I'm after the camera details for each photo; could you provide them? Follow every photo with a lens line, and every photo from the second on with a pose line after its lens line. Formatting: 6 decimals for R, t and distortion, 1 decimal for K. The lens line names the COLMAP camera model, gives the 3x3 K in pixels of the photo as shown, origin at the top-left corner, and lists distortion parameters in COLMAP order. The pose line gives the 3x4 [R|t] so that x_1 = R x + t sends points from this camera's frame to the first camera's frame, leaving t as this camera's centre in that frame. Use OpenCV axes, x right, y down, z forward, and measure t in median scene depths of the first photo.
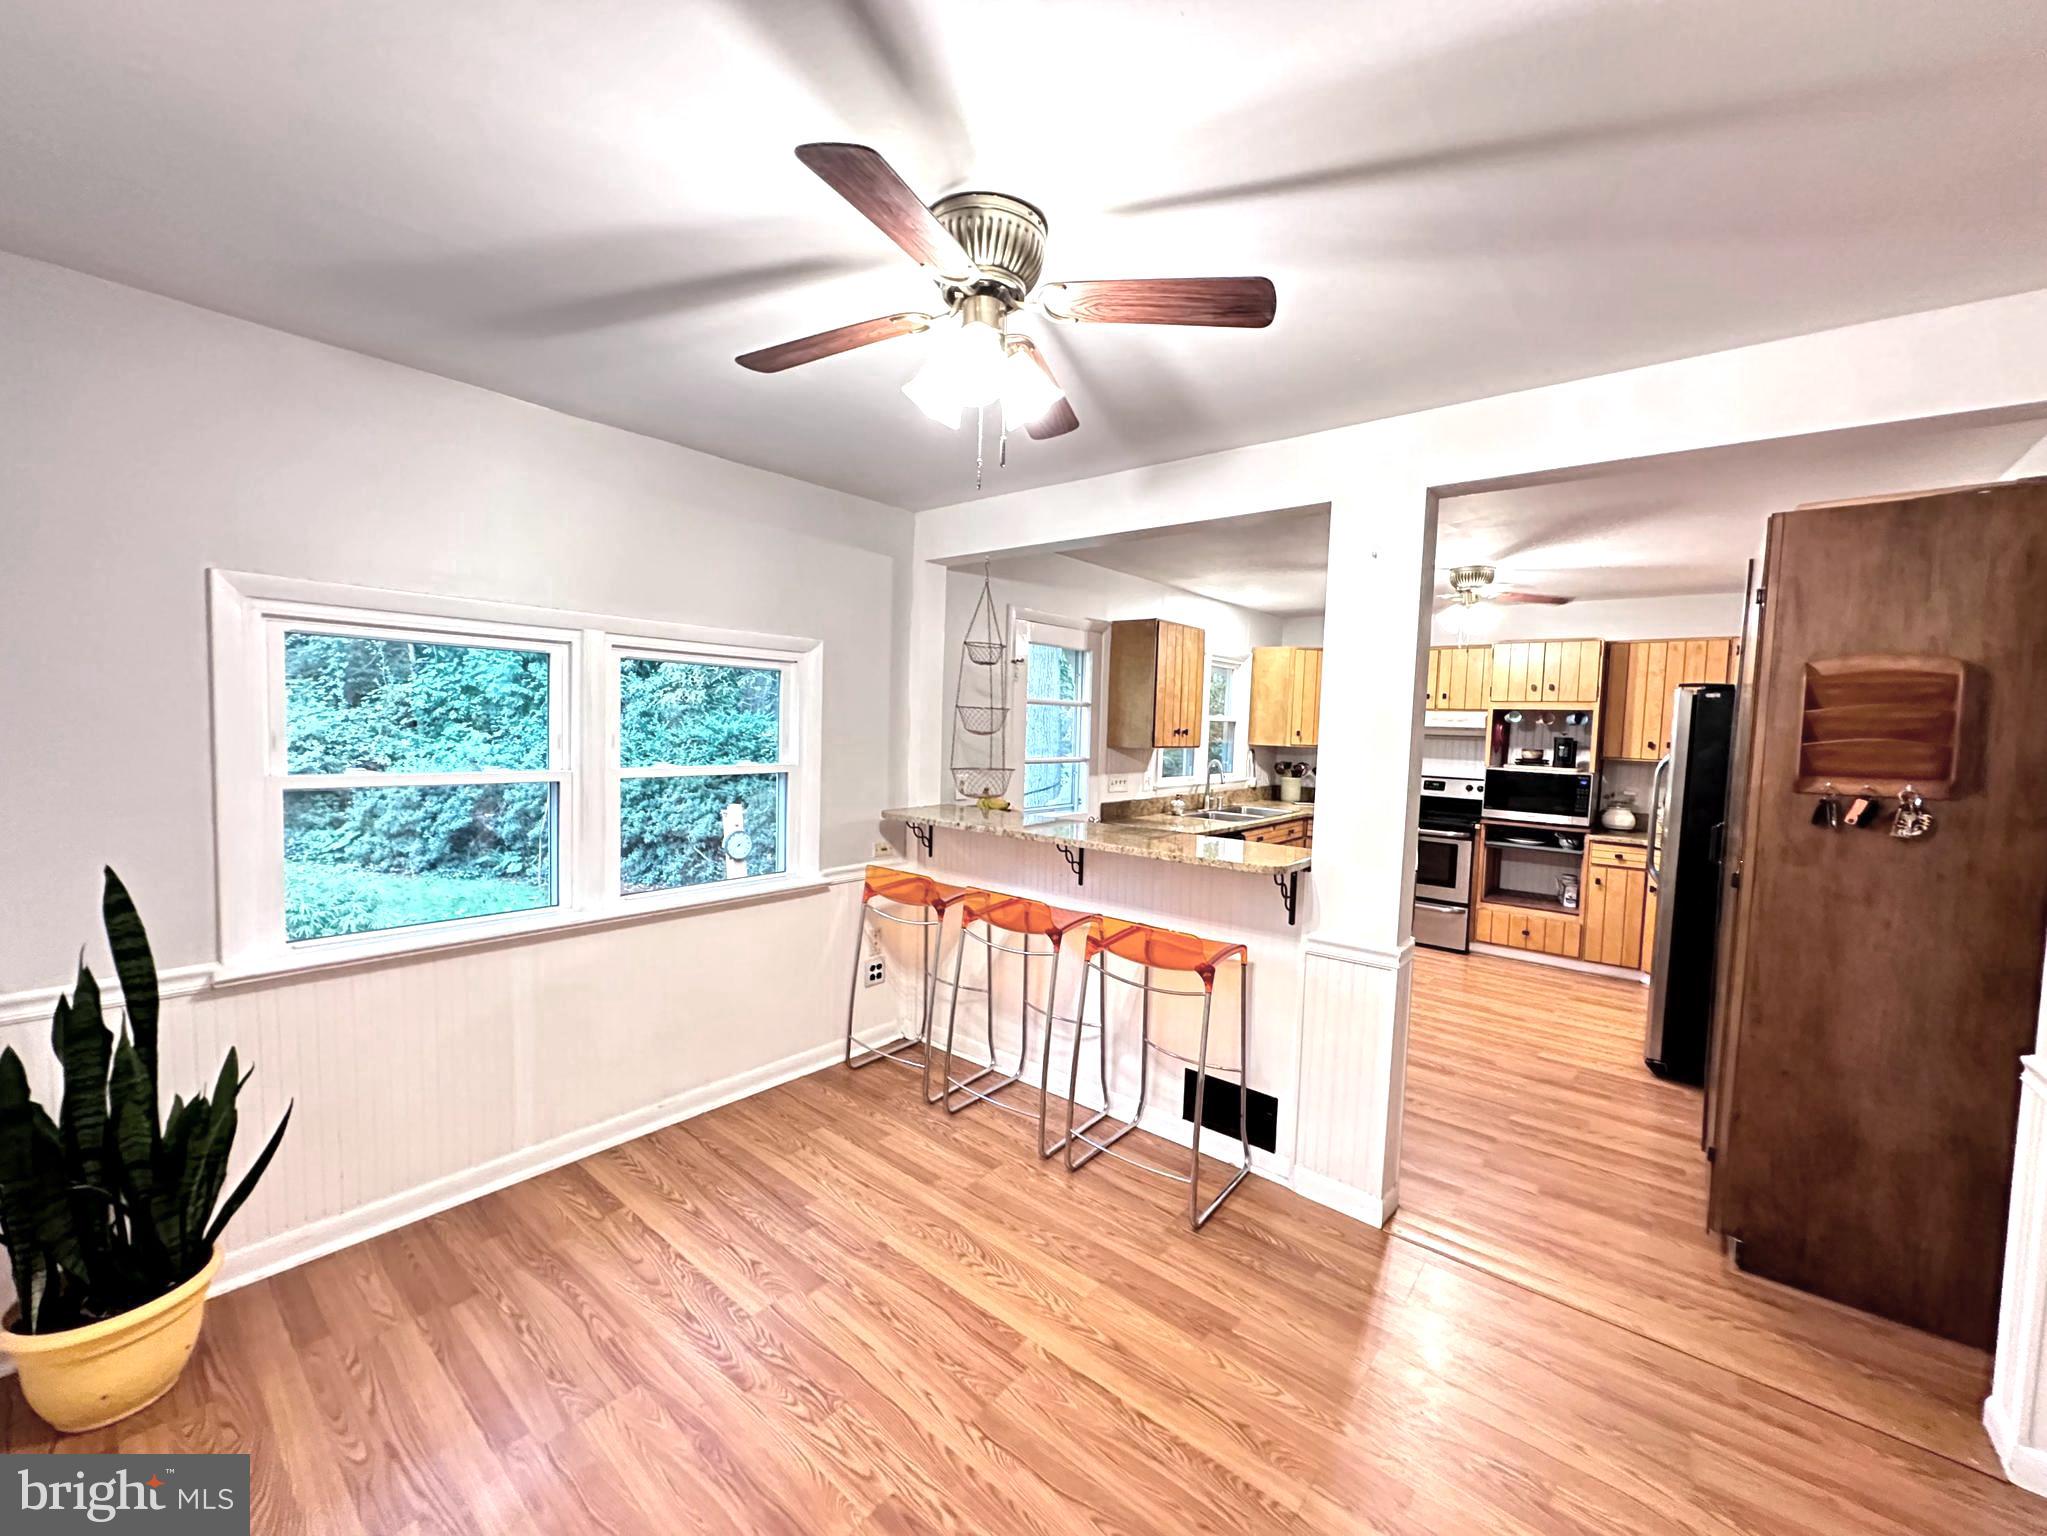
lens RADIAL K [[812.9, 0, 1019.5], [0, 812.9, 770.7], [0, 0, 1]] dist [-0.007105, 0.000713]
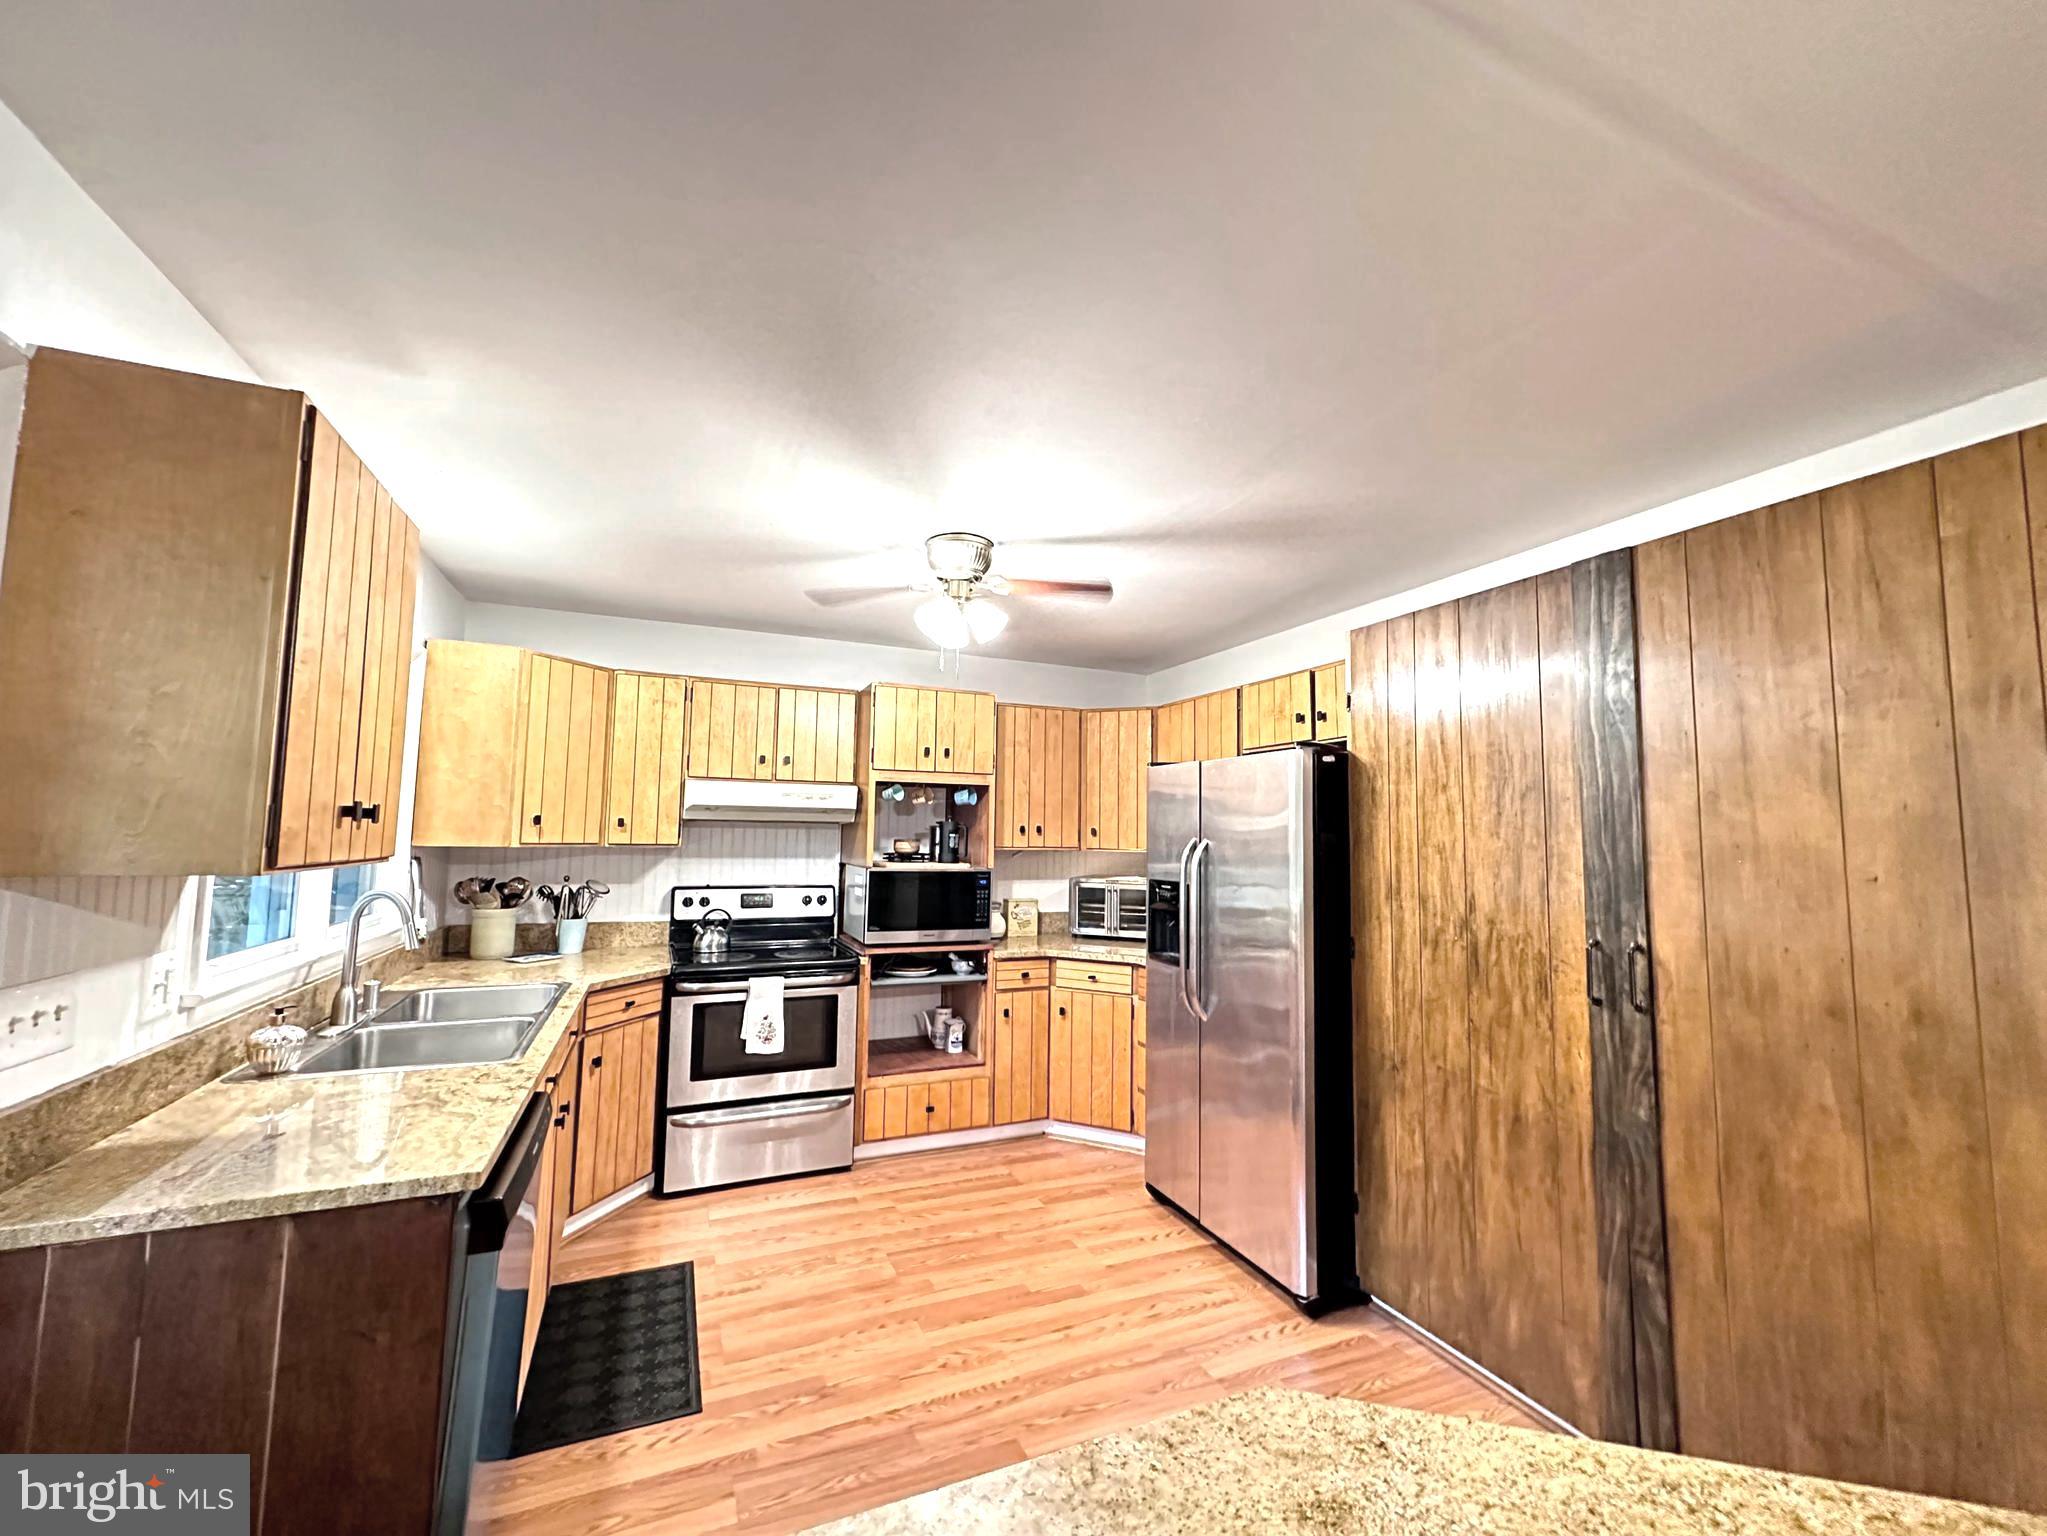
lens RADIAL K [[812.9, 0, 1019.5], [0, 812.9, 770.7], [0, 0, 1]] dist [-0.007105, 0.000713]
pose [[0.456544, 0.047656, 0.888424, 0.060410], [0.053414, 0.995295, -0.080837, -0.036477], [-0.888096, 0.084360, 0.451850, 0.919864]]
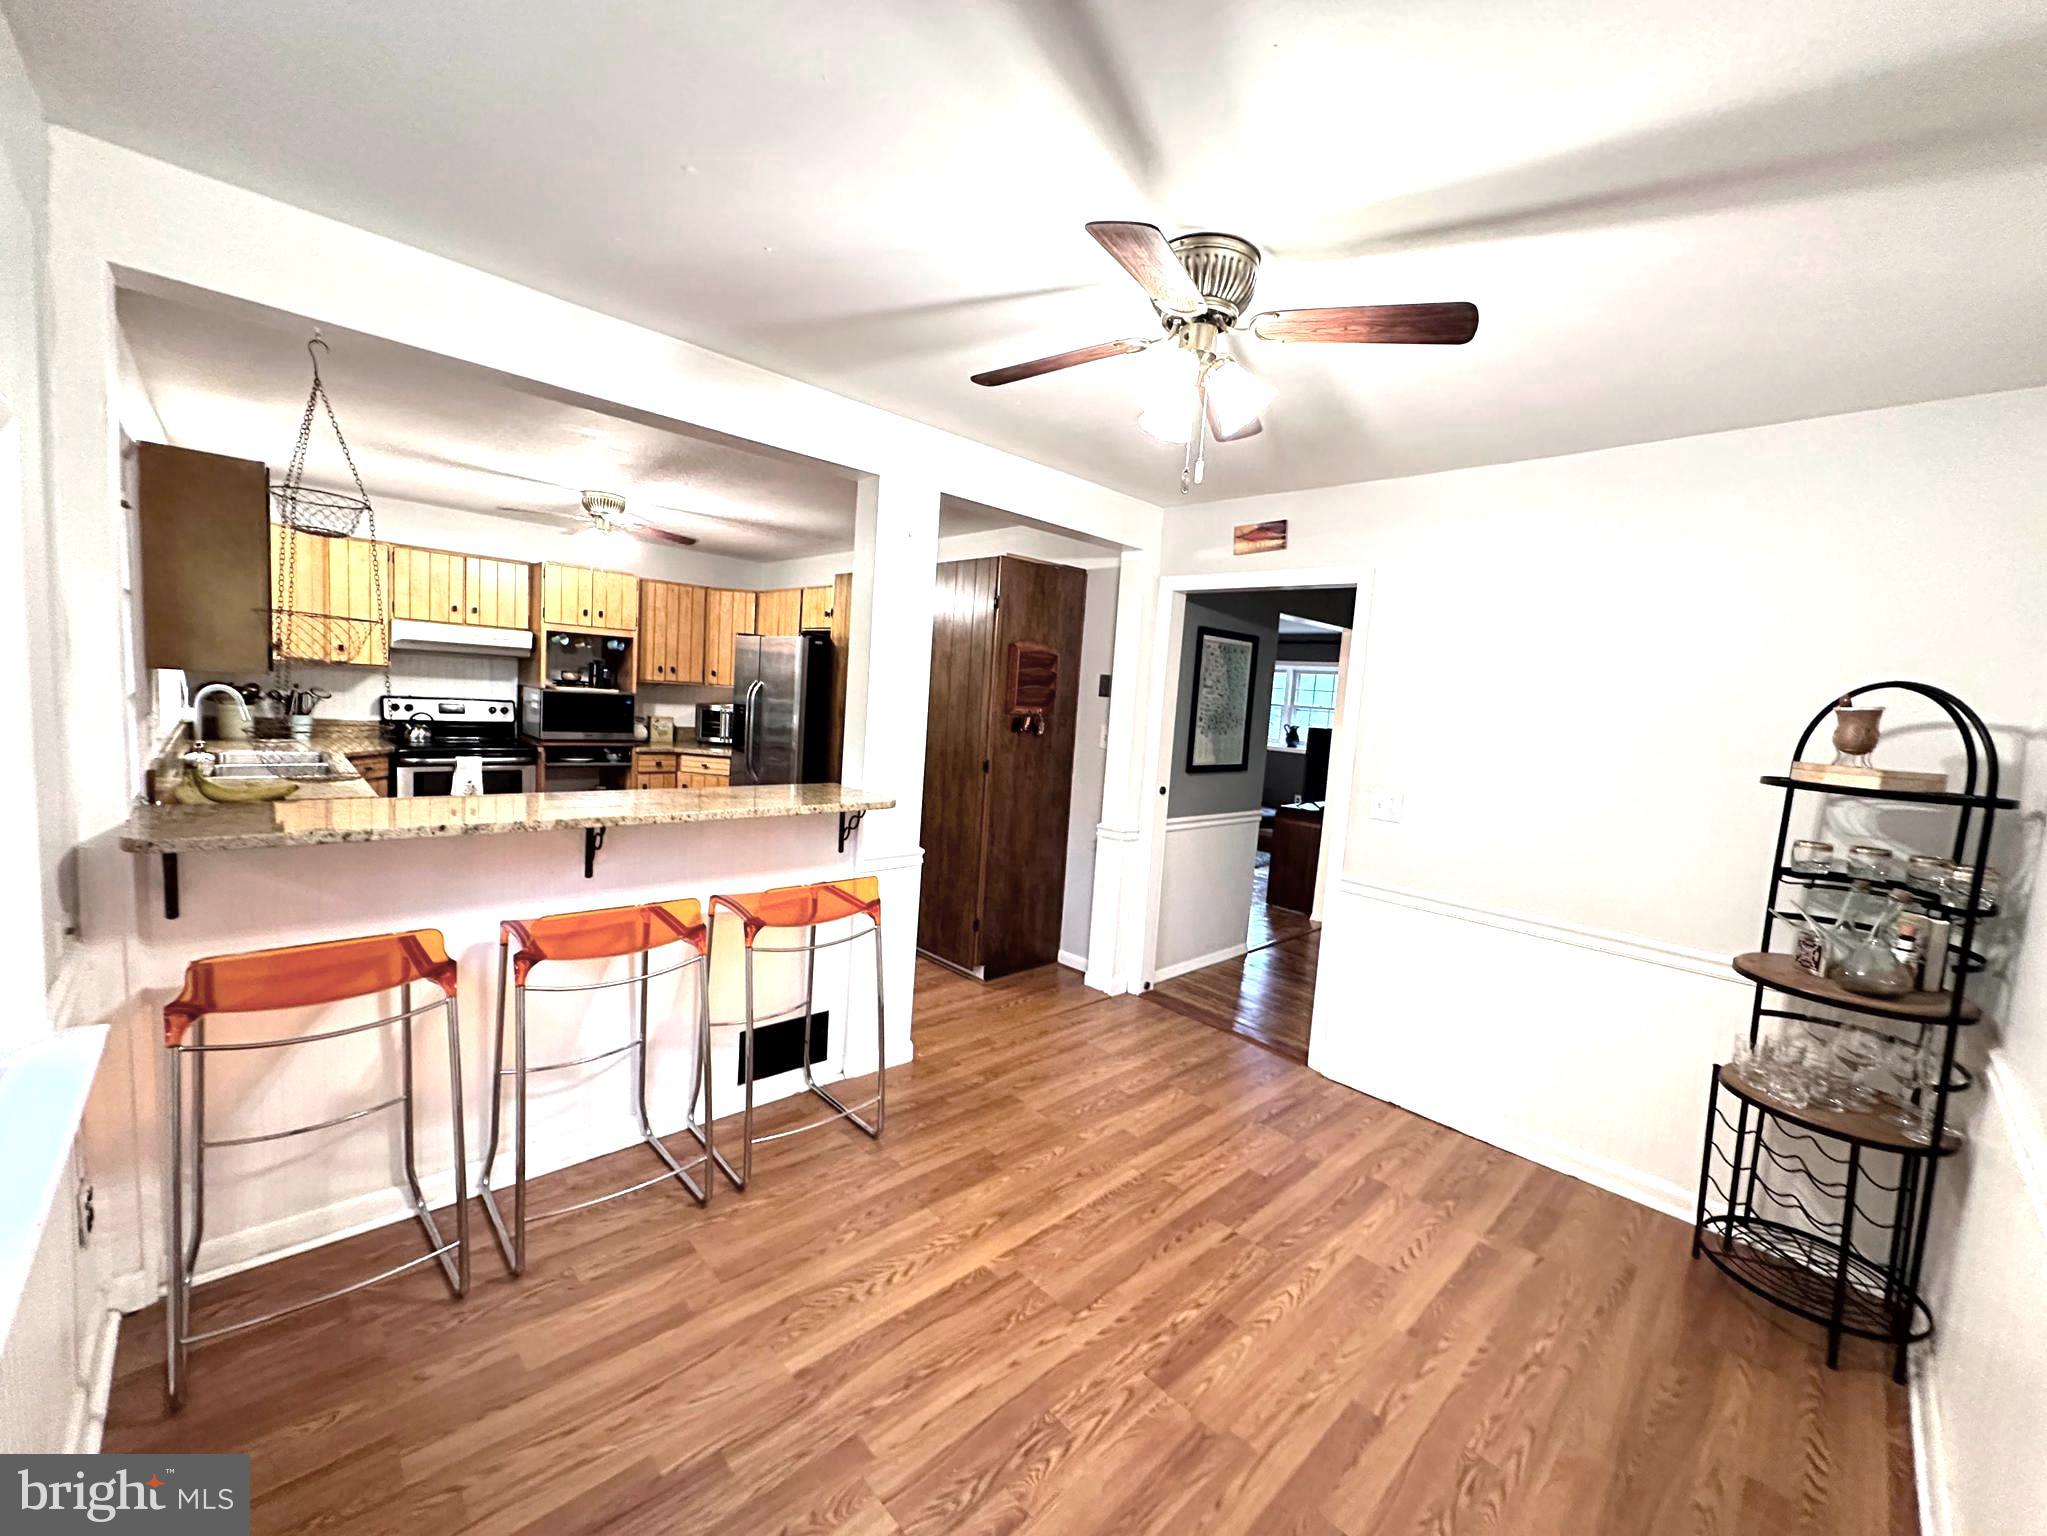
lens RADIAL K [[813.0, 0, 1022.8], [0, 813.0, 775.0], [0, 0, 1]] dist [-0.008047, 0.000238]
pose [[0.110766, -0.123967, 0.986085, -0.548940], [-0.005135, 0.992106, 0.125300, -0.043027], [-0.993833, -0.018942, 0.109255, 0.483755]]
